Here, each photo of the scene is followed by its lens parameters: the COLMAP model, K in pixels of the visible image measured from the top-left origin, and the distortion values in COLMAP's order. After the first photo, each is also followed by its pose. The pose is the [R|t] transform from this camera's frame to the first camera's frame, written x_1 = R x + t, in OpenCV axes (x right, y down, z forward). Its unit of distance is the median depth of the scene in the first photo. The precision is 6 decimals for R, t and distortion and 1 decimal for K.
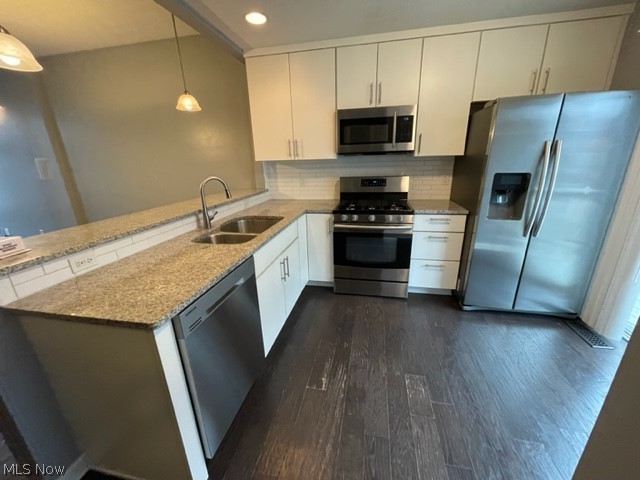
lens RADIAL K [[258.6, 0, 321.1], [0, 258.6, 241.5], [0, 0, 1]] dist [0.003424, 0.000289]
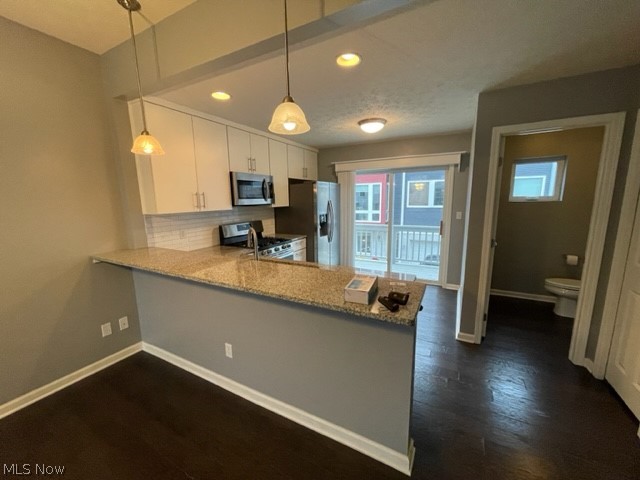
lens RADIAL K [[258.6, 0, 316.2], [0, 258.6, 241.5], [0, 0, 1]] dist [0.003424, 0.000289]
pose [[0.298700, -0.139222, 0.944138, -1.017369], [0.298533, 0.953284, 0.046122, -0.125519], [-0.906453, 0.268080, 0.326308, 0.316939]]
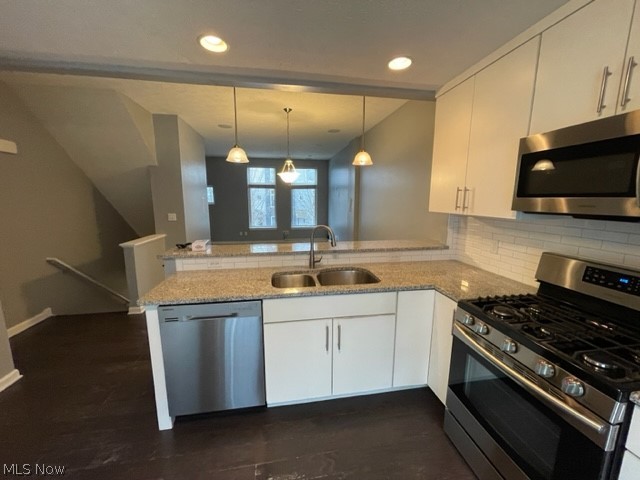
lens RADIAL K [[258.6, 0, 320.4], [0, 258.6, 241.6], [0, 0, 1]] dist [0.003424, 0.000289]
pose [[0.348780, 0.185709, -0.918621, 0.466236], [-0.293476, 0.952517, 0.081135, -0.204831], [0.890070, 0.241295, 0.386720, 0.433526]]
